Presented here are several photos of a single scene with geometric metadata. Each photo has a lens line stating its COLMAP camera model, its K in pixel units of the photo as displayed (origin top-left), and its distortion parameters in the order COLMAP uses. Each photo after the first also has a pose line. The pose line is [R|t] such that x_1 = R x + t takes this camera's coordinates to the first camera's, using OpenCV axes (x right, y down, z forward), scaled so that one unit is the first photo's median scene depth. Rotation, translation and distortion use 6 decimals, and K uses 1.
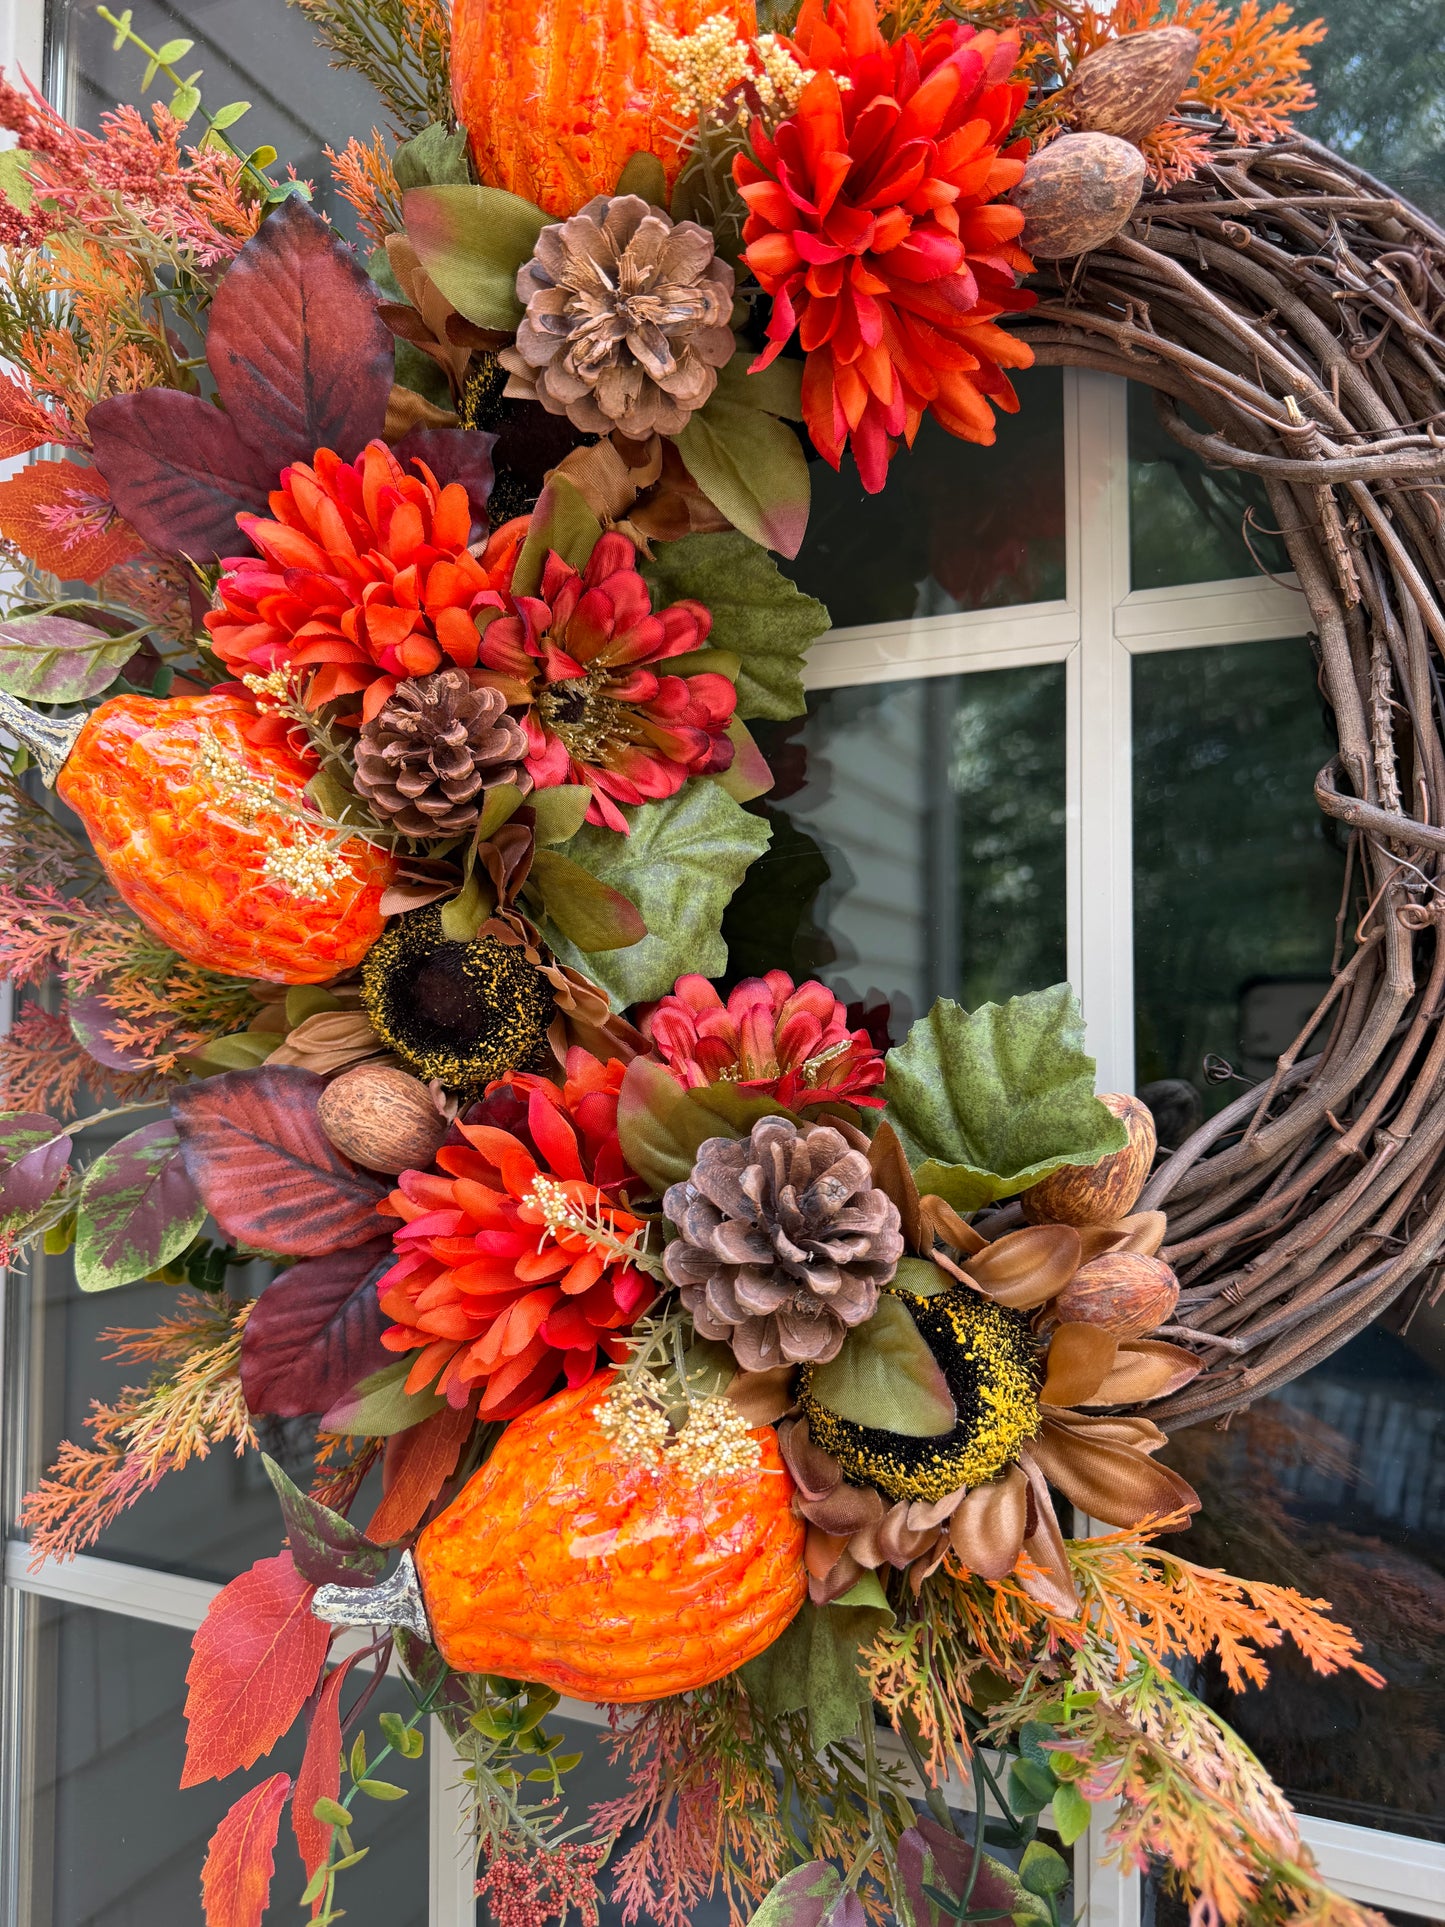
lens RADIAL K [[1386.8, 0, 710.4], [0, 1386.8, 959.4], [0, 0, 1]] dist [-0.008572, -0.049455]
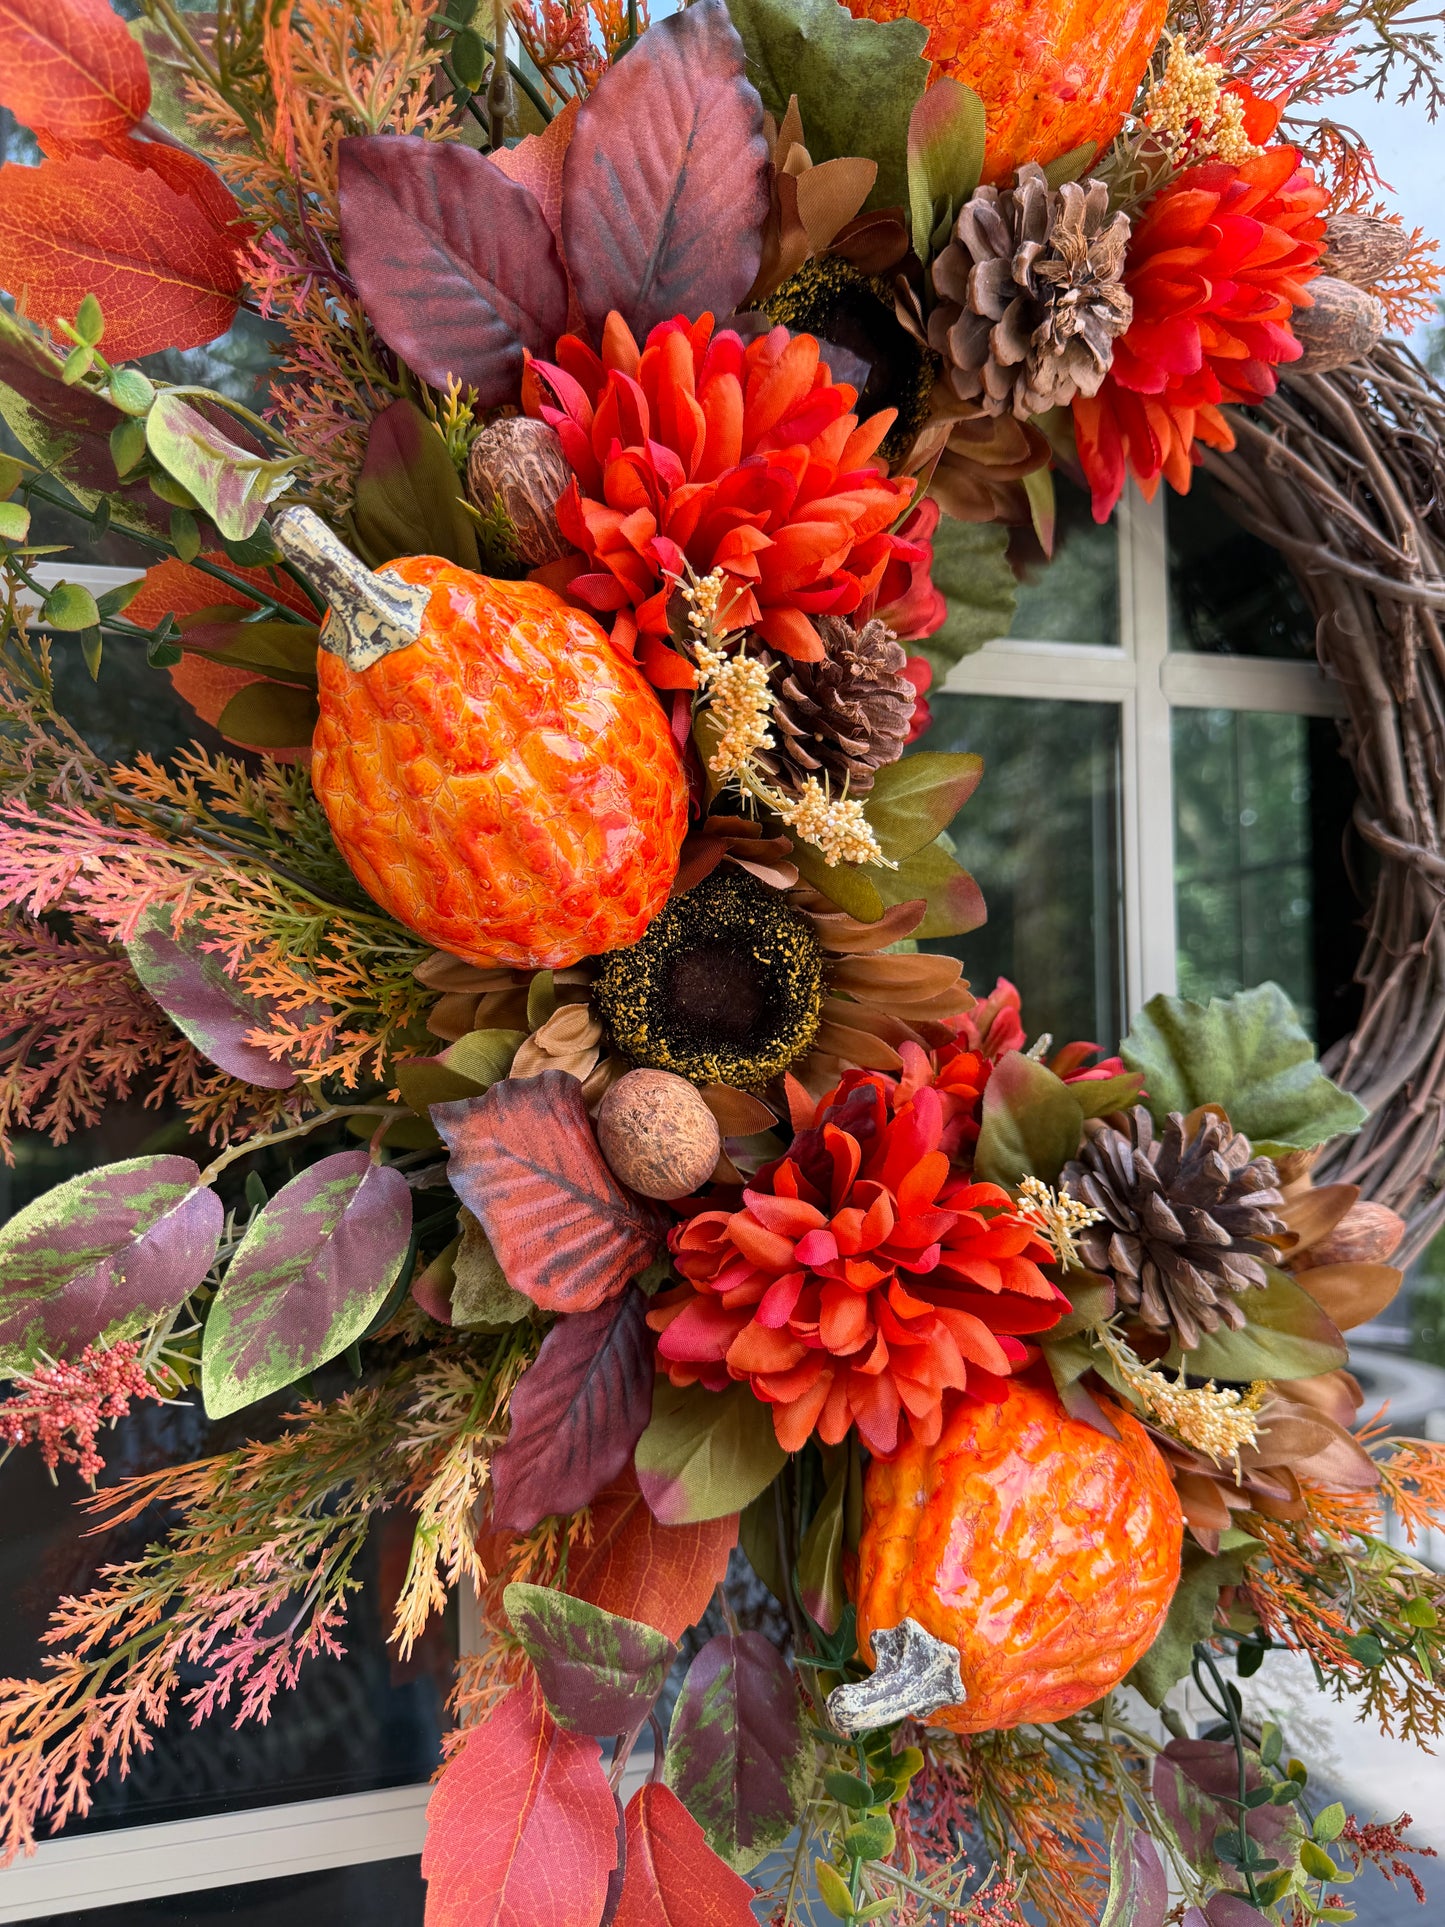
lens RADIAL K [[1386.8, 0, 708.7], [0, 1386.8, 962.4], [0, 0, 1]] dist [-0.008572, -0.049455]
pose [[0.764687, 0.026713, 0.643848, -0.828322], [-0.021879, 0.999641, -0.015490, 0.028012], [-0.644030, -0.002242, 0.764997, 0.389722]]
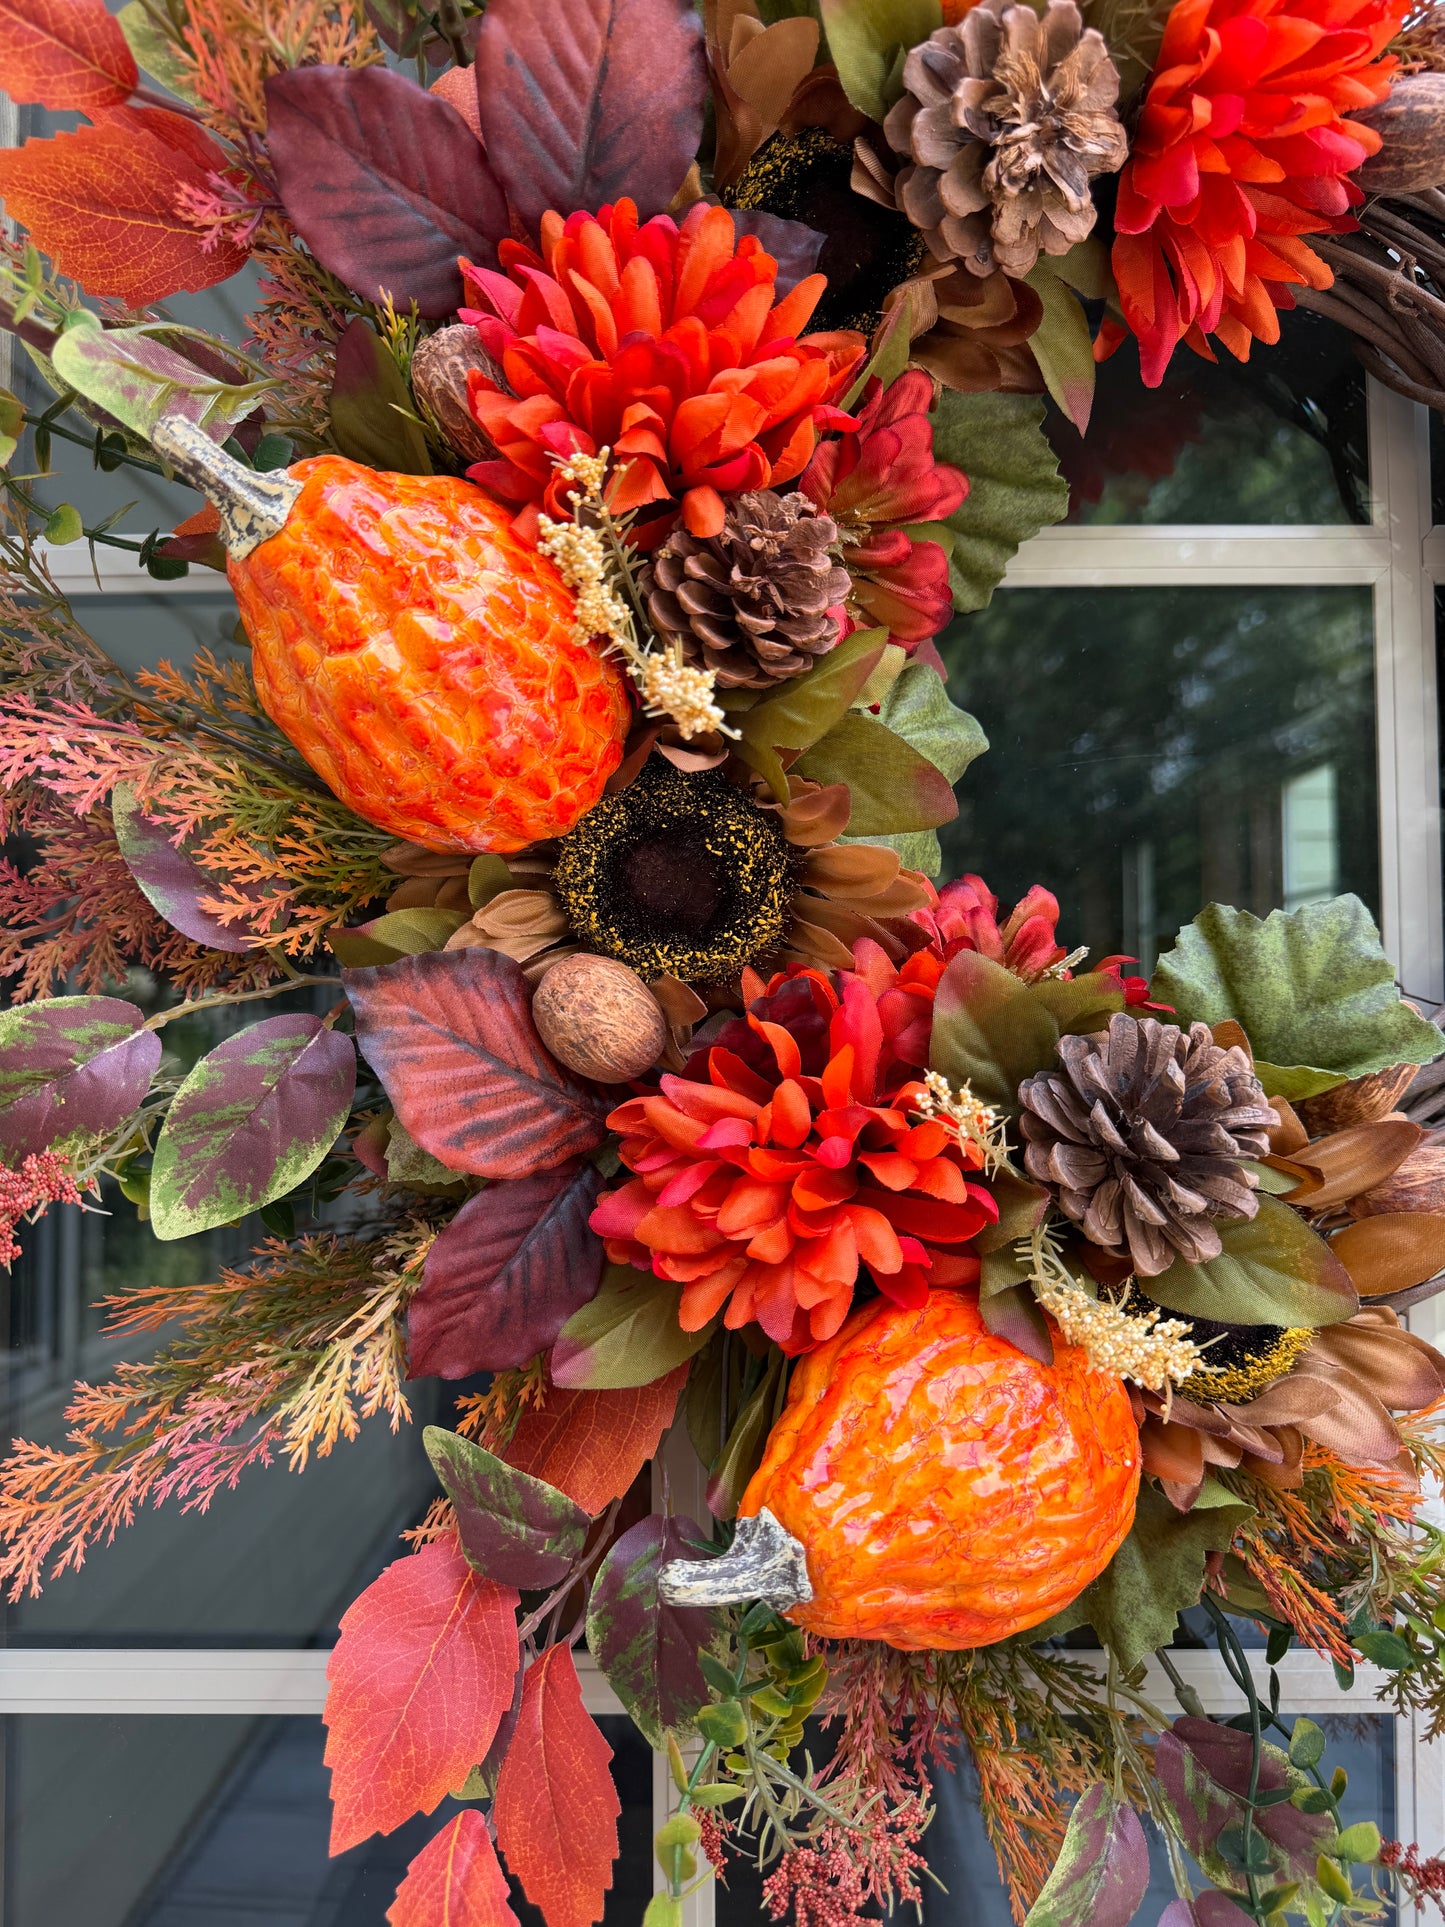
lens RADIAL K [[1386.8, 0, 707.4], [0, 1386.8, 969.8], [0, 0, 1]] dist [-0.008572, -0.049455]
pose [[0.923267, 0.038205, 0.382256, -0.553078], [-0.048049, 0.998713, 0.016237, 0.077126], [-0.381143, -0.033358, 0.923914, 0.217535]]
